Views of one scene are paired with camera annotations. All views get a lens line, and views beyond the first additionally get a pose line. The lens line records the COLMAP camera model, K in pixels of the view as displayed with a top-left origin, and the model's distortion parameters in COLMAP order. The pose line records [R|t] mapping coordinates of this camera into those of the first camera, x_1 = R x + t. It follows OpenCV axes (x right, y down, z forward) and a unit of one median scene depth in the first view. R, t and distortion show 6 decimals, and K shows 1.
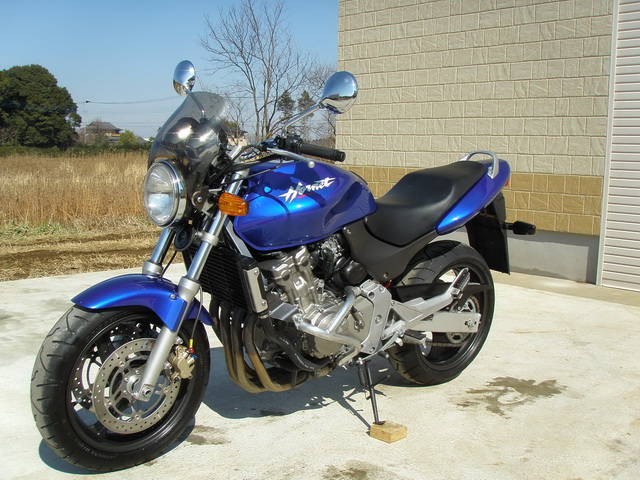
lens RADIAL K [[711.3, 0, 313.7], [0, 711.3, 251.3], [0, 0, 1]] dist [-0.208535, 0.203362]
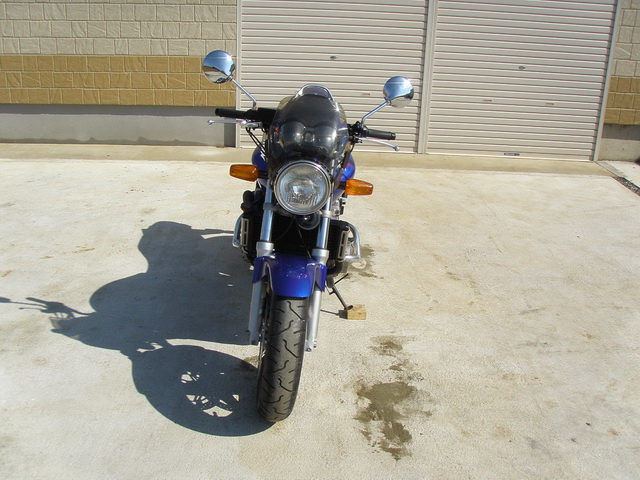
lens RADIAL K [[711.3, 0, 313.7], [0, 711.3, 251.3], [0, 0, 1]] dist [-0.208535, 0.203362]
pose [[0.663650, -0.265610, 0.699300, -0.853601], [0.077824, 0.954281, 0.288602, -0.257594], [-0.743984, -0.137108, 0.653979, 0.140758]]
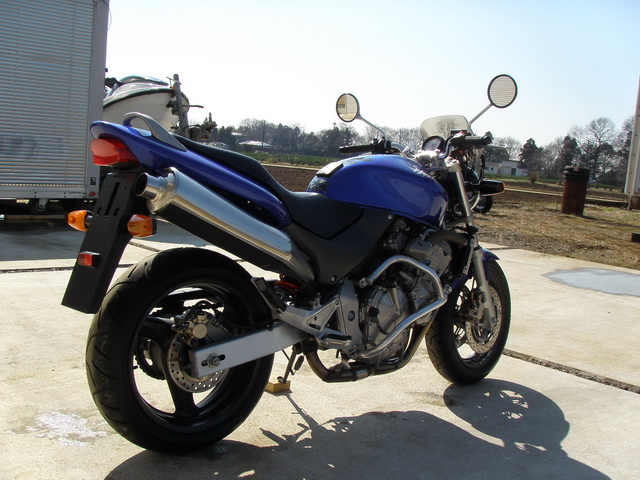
lens RADIAL K [[711.3, 0, 313.7], [0, 711.3, 251.3], [0, 0, 1]] dist [-0.208535, 0.203362]
pose [[-0.993626, -0.104868, -0.041341, 0.106211], [-0.112069, 0.958481, 0.262211, -0.243037], [0.012127, 0.265173, -0.964125, 1.926147]]
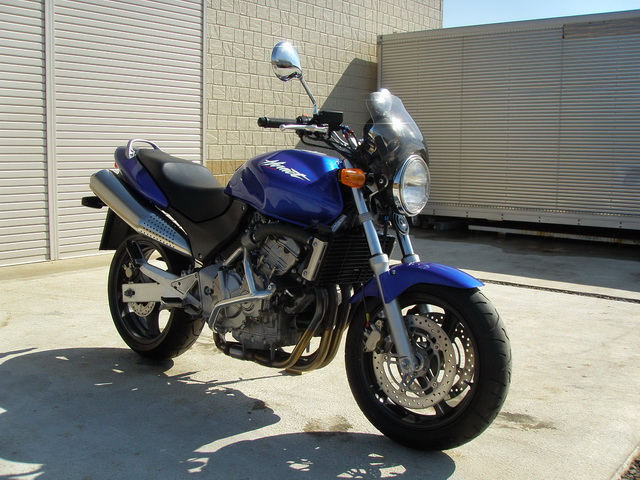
lens RADIAL K [[711.3, 0, 313.7], [0, 711.3, 251.3], [0, 0, 1]] dist [-0.208535, 0.203362]
pose [[-0.149380, -0.158607, 0.975976, -1.031601], [0.114586, 0.977624, 0.176413, -0.154775], [-0.982118, 0.138186, -0.127863, 1.039027]]
